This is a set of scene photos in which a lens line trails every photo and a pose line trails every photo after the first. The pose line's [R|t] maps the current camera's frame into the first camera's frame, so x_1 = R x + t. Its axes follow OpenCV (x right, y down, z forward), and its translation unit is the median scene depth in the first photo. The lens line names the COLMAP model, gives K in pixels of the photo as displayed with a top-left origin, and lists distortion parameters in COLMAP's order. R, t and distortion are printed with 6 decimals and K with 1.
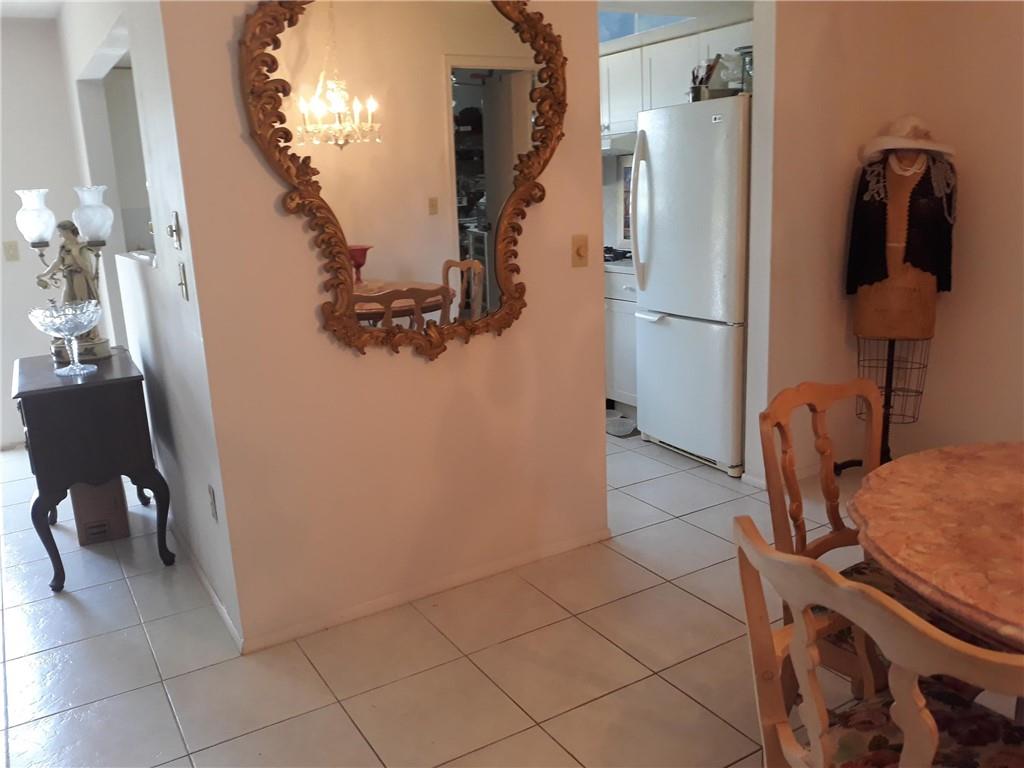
lens RADIAL K [[855.7, 0, 512.9], [0, 855.7, 380.3], [0, 0, 1]] dist [0.036941, -0.068087]
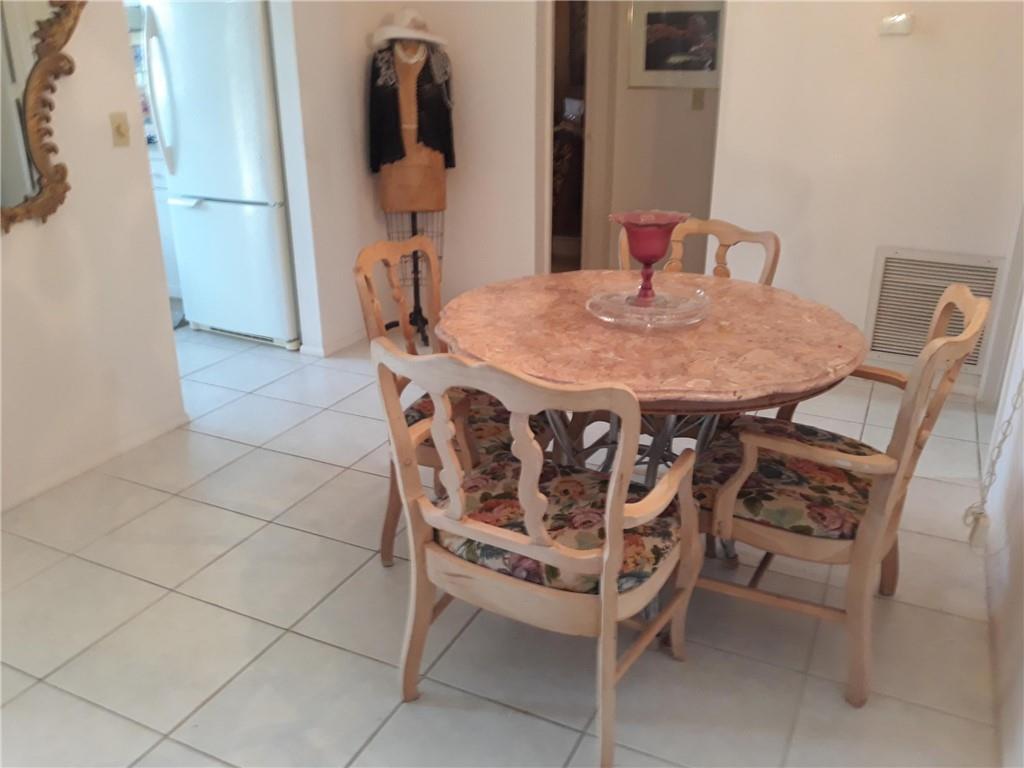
lens RADIAL K [[855.7, 0, 512.9], [0, 855.7, 380.3], [0, 0, 1]] dist [0.036941, -0.068087]
pose [[0.840132, -0.151283, 0.520857, -0.082630], [0.087496, 0.985538, 0.145120, 0.020726], [-0.535278, -0.076347, 0.841218, -0.053332]]
